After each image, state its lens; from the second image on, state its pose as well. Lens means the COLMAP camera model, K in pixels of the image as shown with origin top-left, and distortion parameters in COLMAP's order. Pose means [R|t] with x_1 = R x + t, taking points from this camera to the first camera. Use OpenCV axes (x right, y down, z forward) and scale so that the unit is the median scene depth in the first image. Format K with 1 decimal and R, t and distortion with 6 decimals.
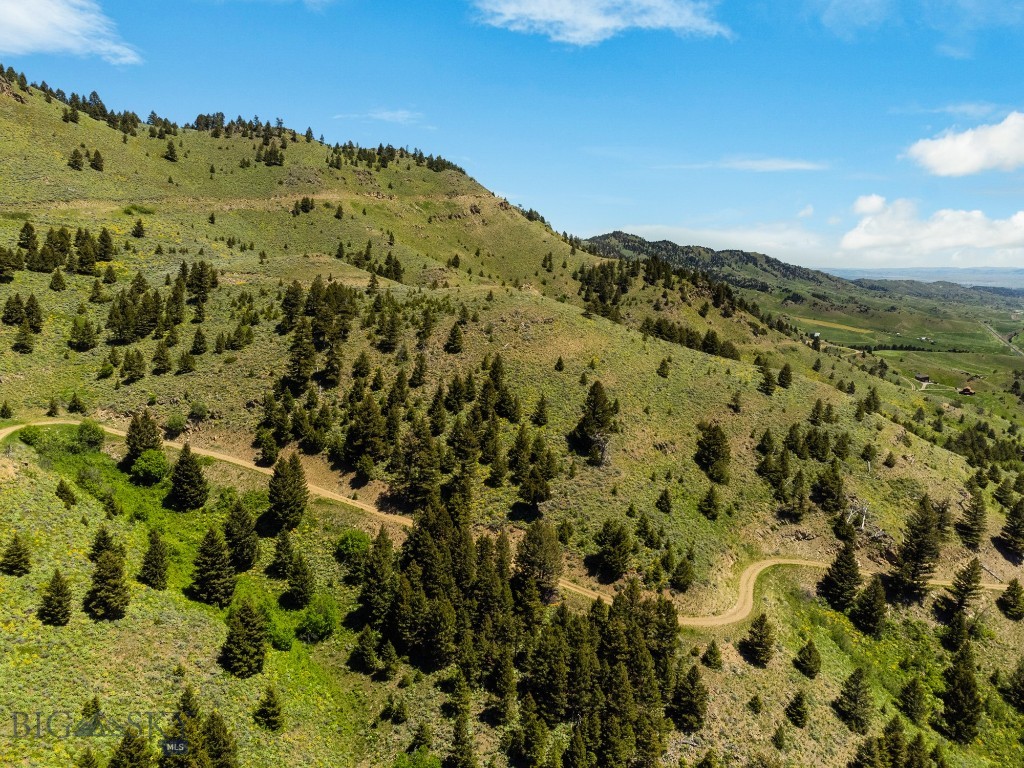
lens RADIAL K [[760.0, 0, 512.0], [0, 760.0, 384.0], [0, 0, 1]] dist [0.021943, 0.004903]
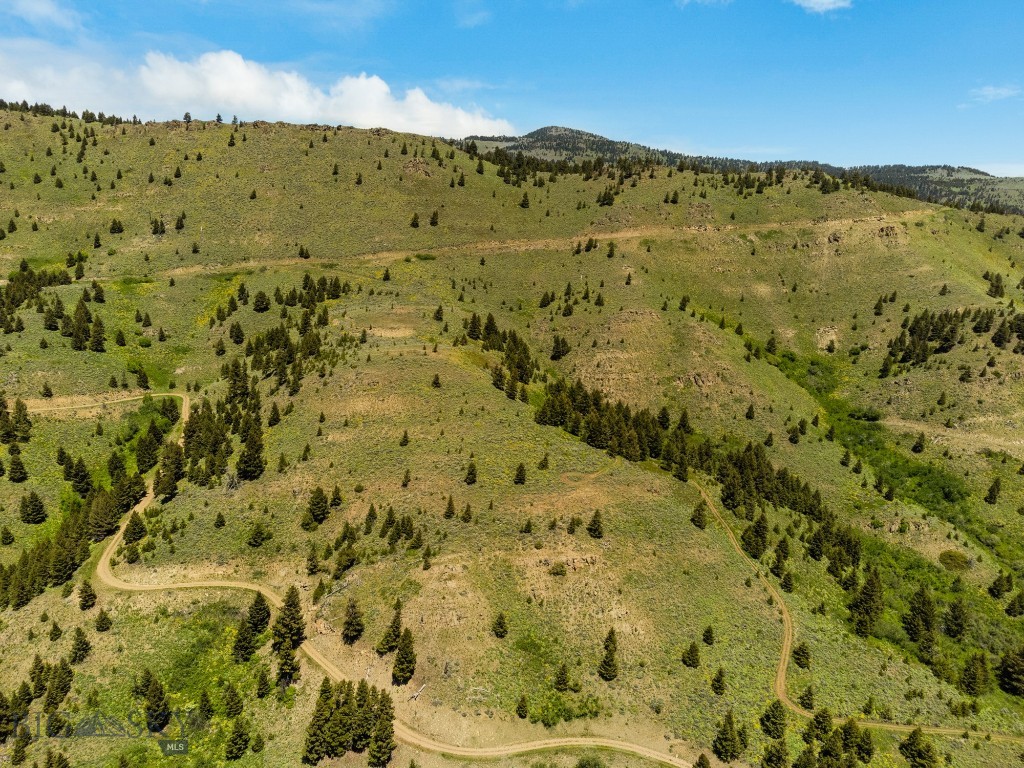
lens RADIAL K [[778.1, 0, 512.0], [0, 778.1, 384.0], [0, 0, 1]] dist [0.011827, 0.006031]
pose [[0.621091, 0.166295, -0.765893, 0.506927], [-0.142573, 0.984898, 0.098228, -0.104103], [0.770662, 0.048187, 0.635420, 0.134061]]
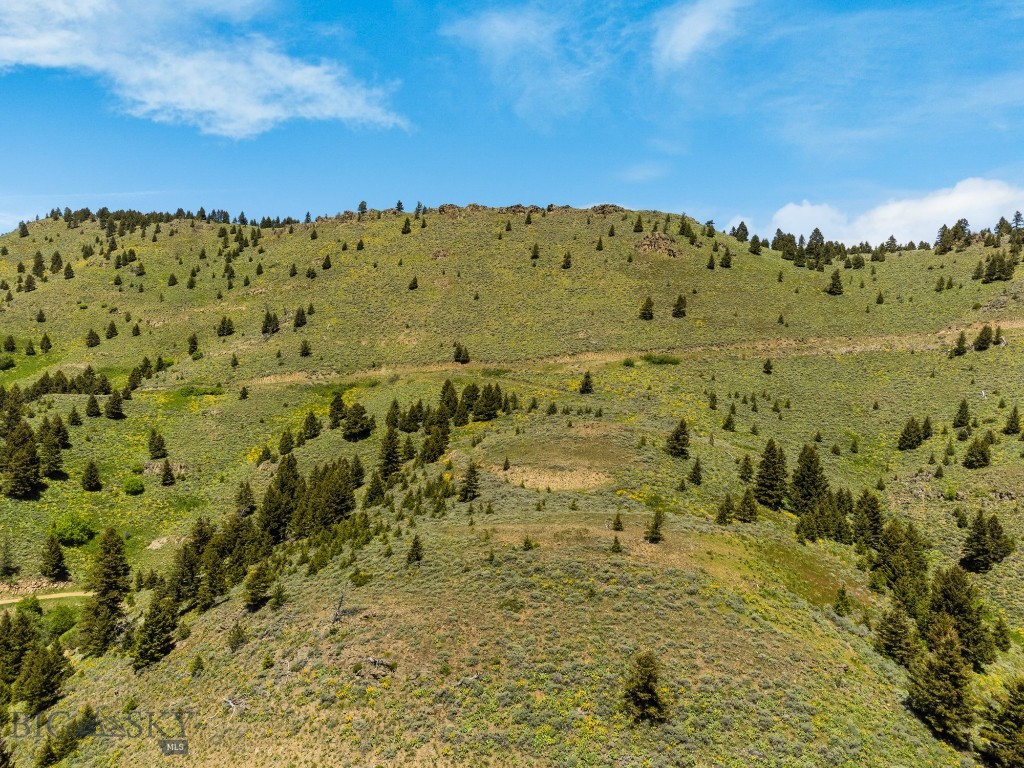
lens RADIAL K [[757.3, 0, 512.0], [0, 757.3, 384.0], [0, 0, 1]] dist [0.070486, -0.129652]
pose [[0.339124, -0.008501, -0.940703, 0.147251], [-0.169448, 0.983052, -0.069970, -0.077463], [0.925355, 0.183129, 0.331936, 0.381801]]
